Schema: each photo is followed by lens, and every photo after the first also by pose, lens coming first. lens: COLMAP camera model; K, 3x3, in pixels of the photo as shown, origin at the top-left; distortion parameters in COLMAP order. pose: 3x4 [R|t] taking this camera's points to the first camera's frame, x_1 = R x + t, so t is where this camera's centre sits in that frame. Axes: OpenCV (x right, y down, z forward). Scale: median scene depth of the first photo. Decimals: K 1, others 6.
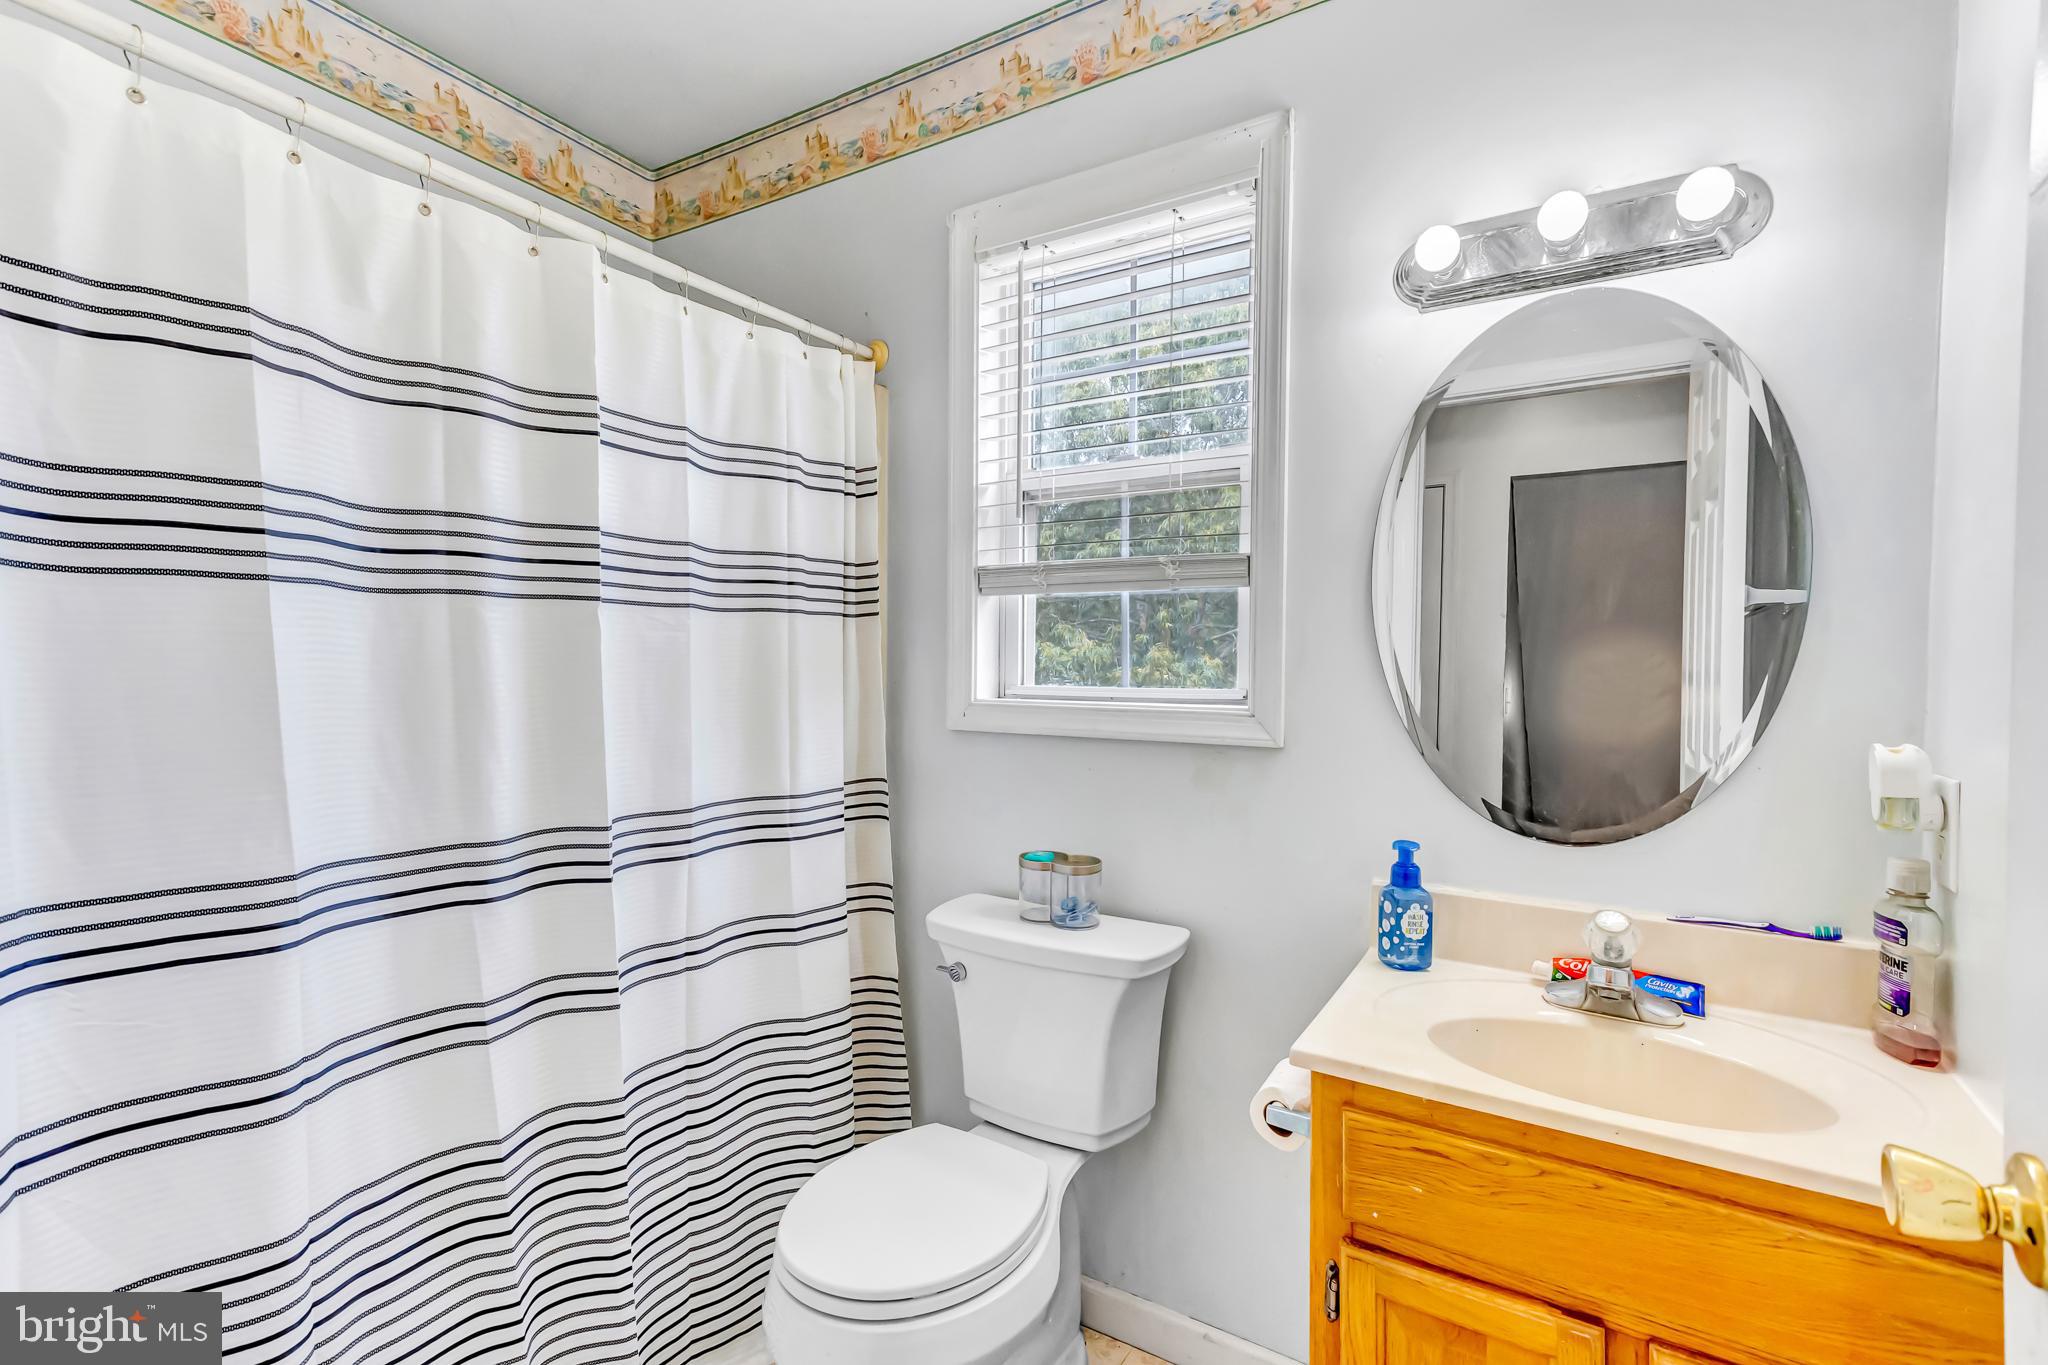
lens RADIAL K [[947.1, 0, 1020.8], [0, 947.1, 680.1], [0, 0, 1]] dist [0.030817, 0.000171]
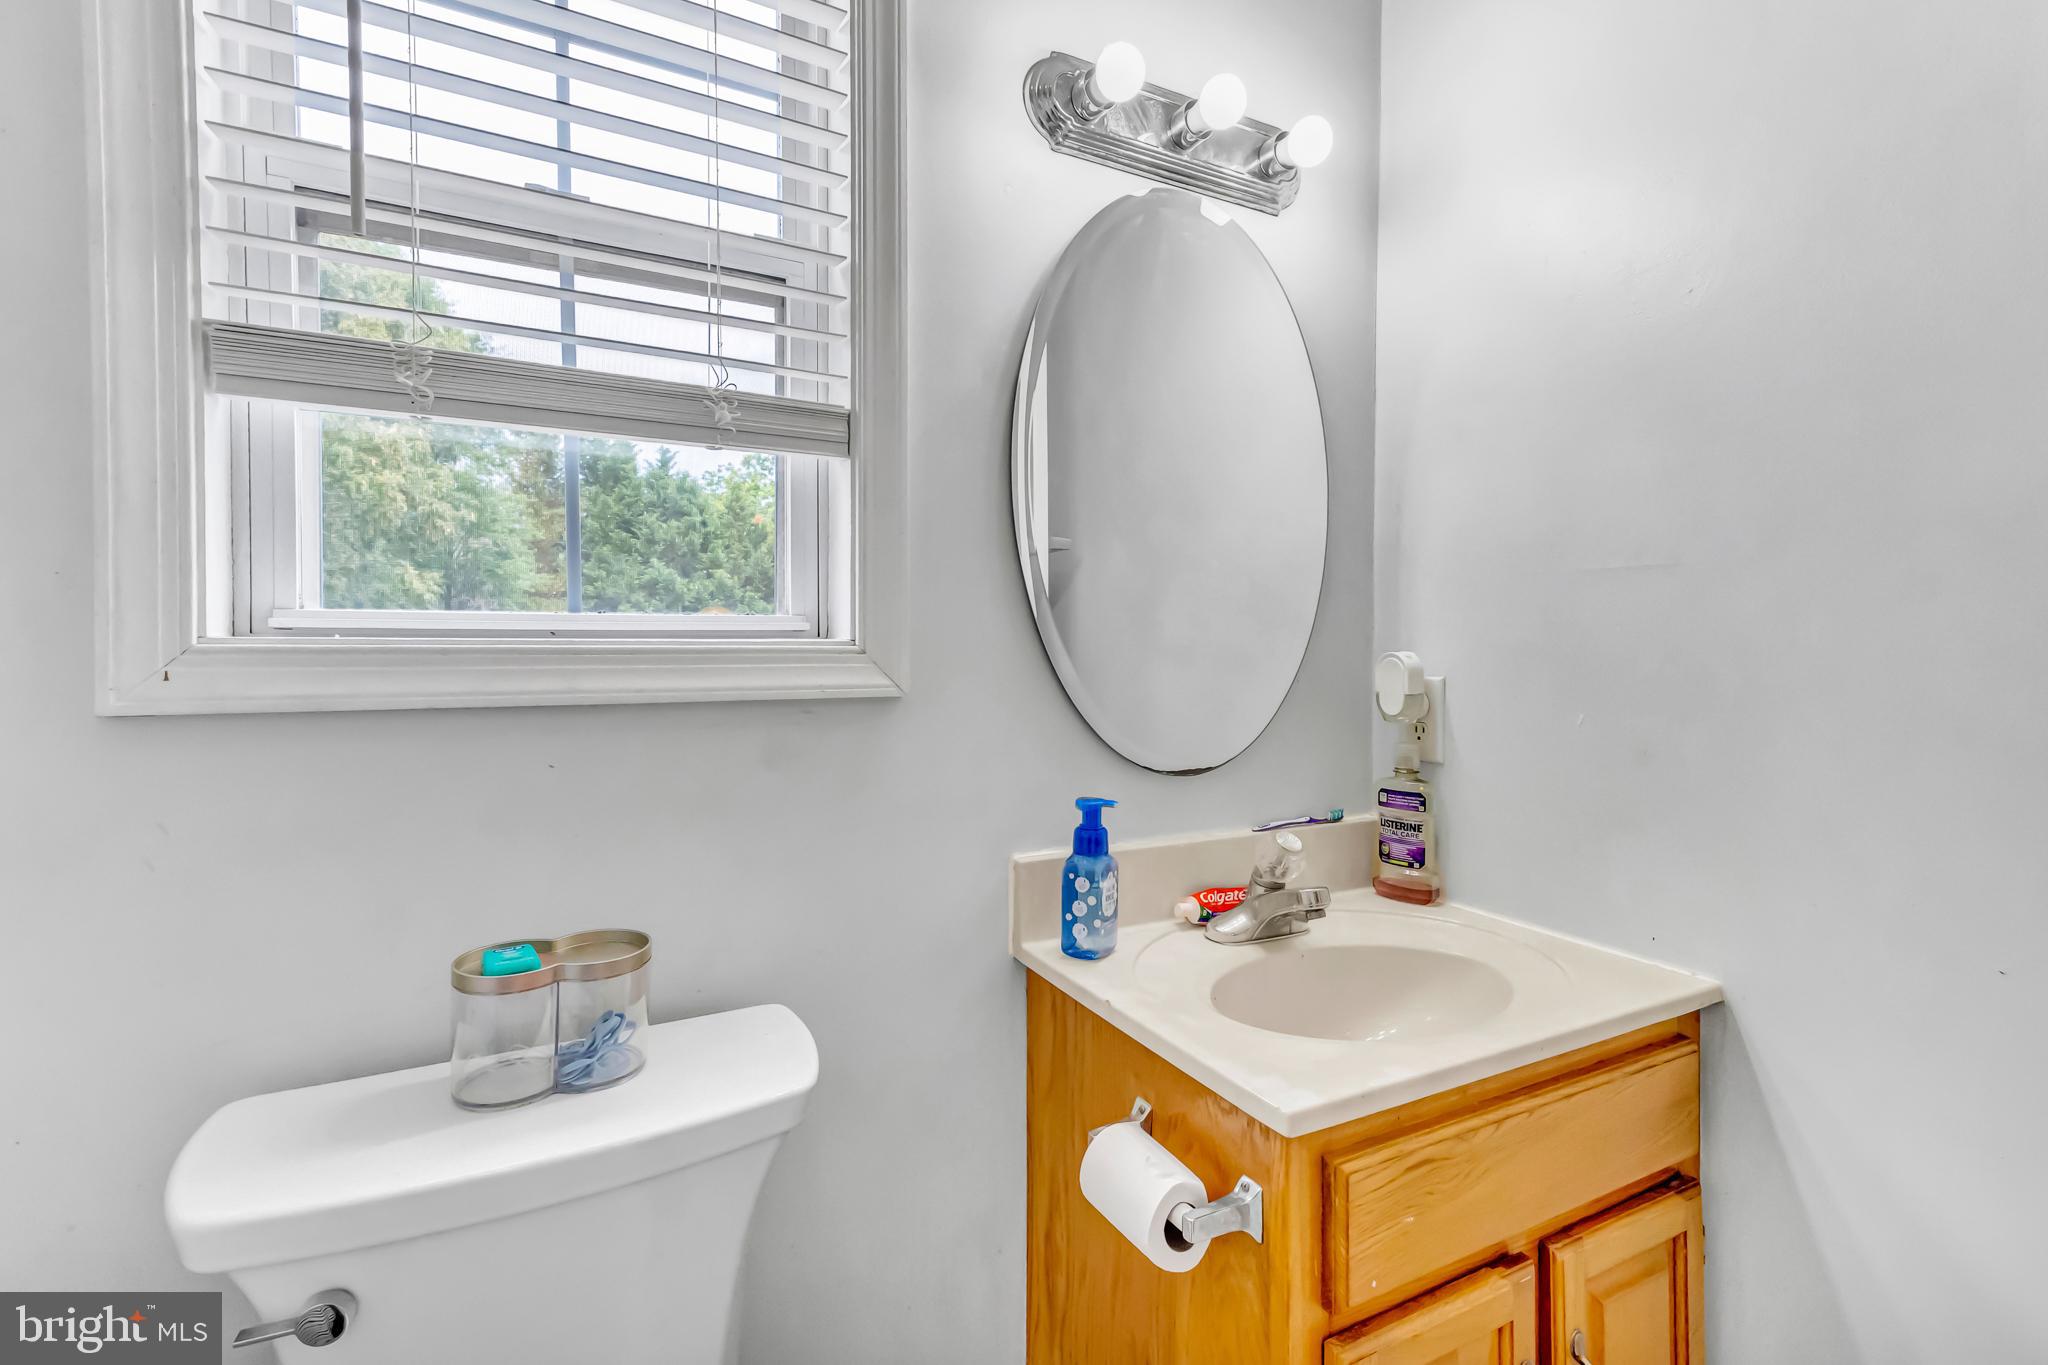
lens RADIAL K [[915.6, 0, 1025.1], [0, 915.6, 651.8], [0, 0, 1]] dist [0.001149, 0.000009]
pose [[0.508084, -0.014688, 0.861182, -0.264631], [0.012435, 0.999875, 0.009717, 0.033968], [-0.861218, 0.005772, 0.508204, 0.598719]]
